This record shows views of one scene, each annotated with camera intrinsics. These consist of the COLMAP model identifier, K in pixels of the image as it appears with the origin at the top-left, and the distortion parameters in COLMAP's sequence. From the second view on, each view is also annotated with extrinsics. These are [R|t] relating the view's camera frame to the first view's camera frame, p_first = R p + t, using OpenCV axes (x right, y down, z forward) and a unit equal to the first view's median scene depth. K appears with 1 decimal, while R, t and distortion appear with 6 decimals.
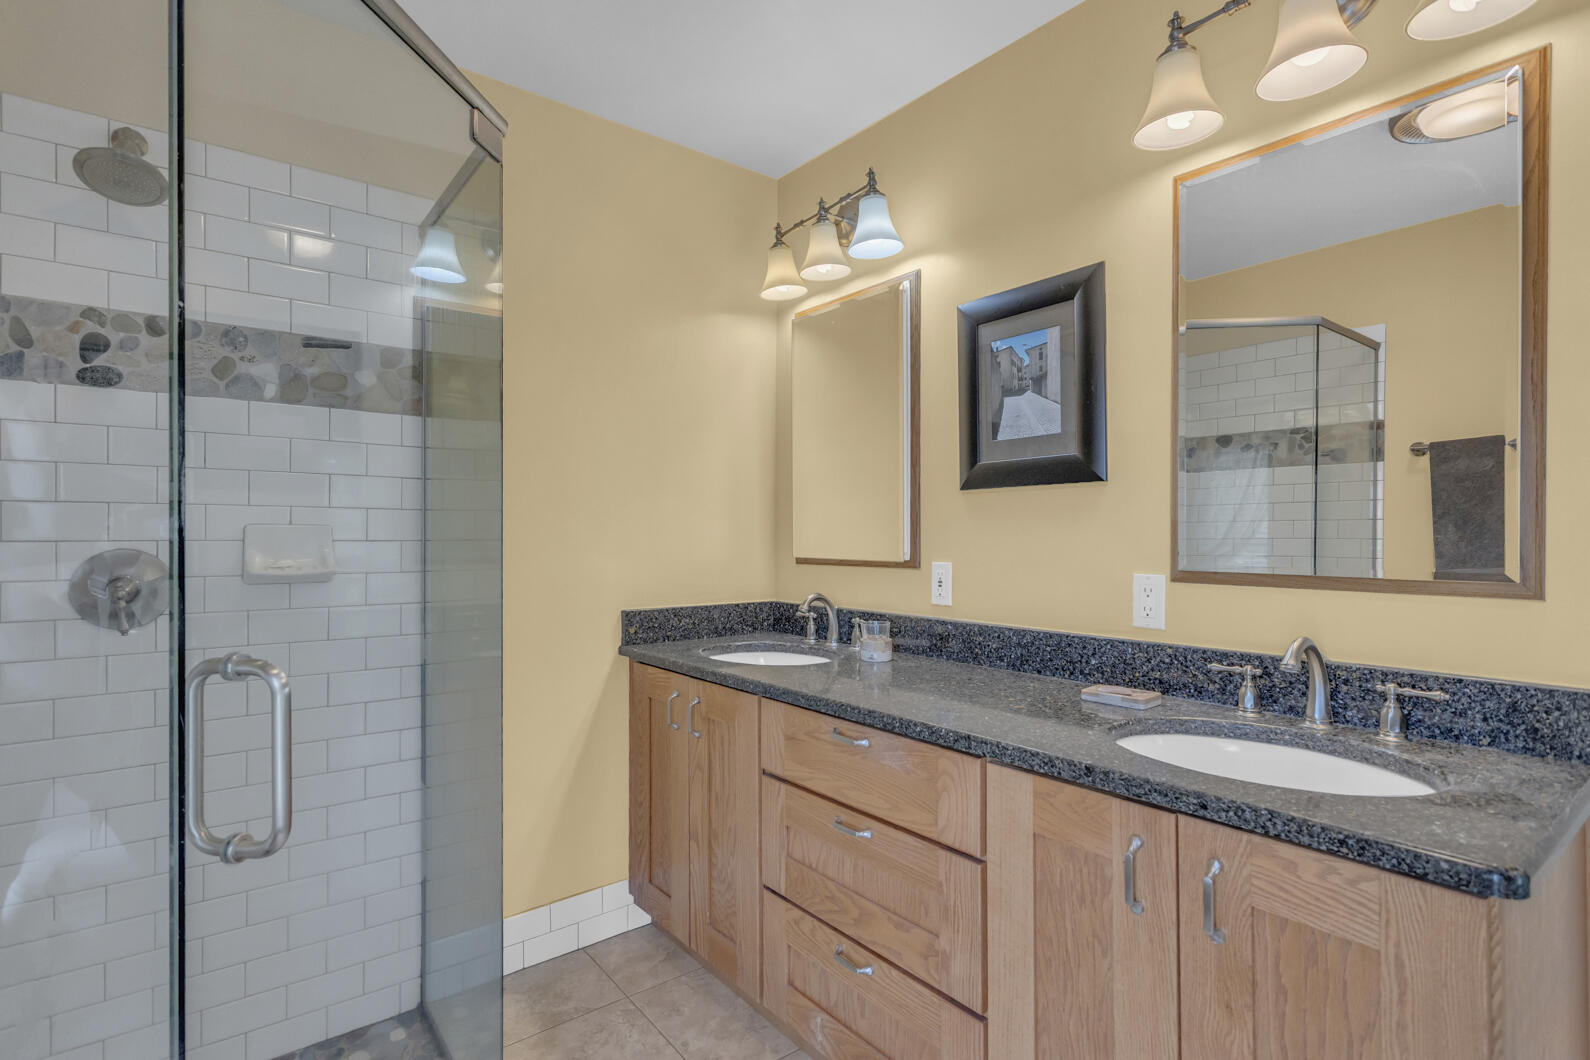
lens RADIAL K [[778.2, 0, 795.0], [0, 778.2, 530.0], [0, 0, 1]] dist [0.004408, 0.001131]
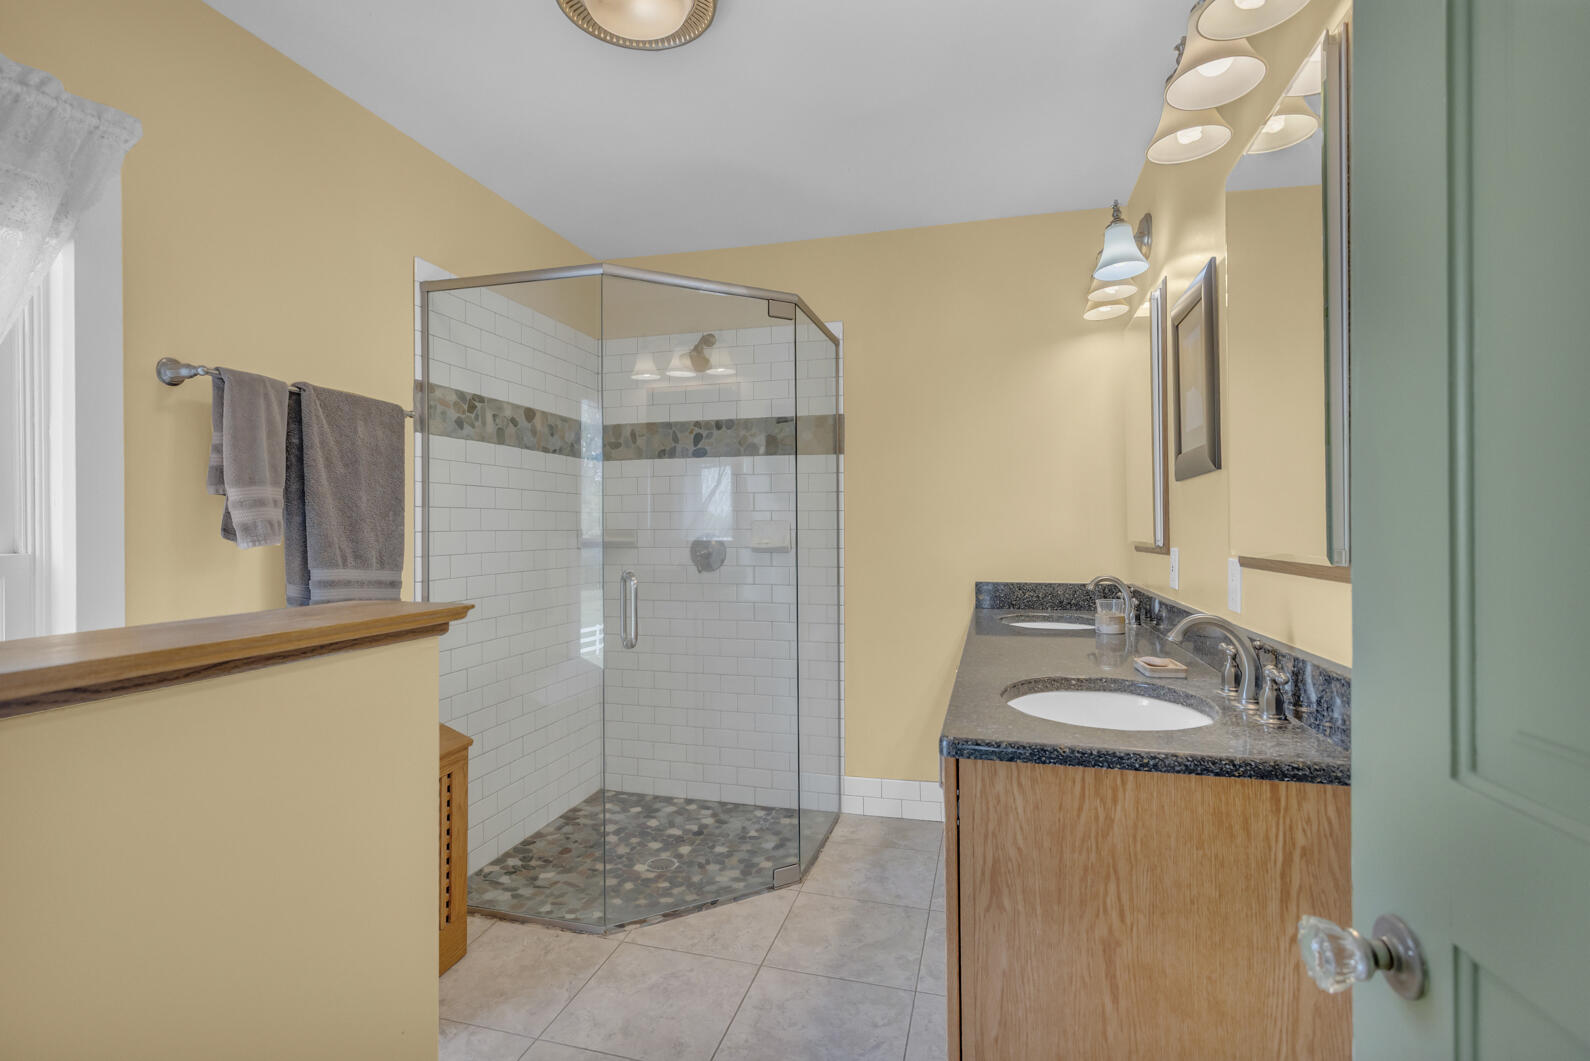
lens RADIAL K [[778.2, 0, 795.0], [0, 778.2, 530.5], [0, 0, 1]] dist [0.004408, 0.001131]
pose [[0.600898, -0.004226, -0.799315, 0.884426], [0.007788, 0.999970, 0.000568, 0.015931], [0.799288, -0.006566, 0.600913, -0.067129]]
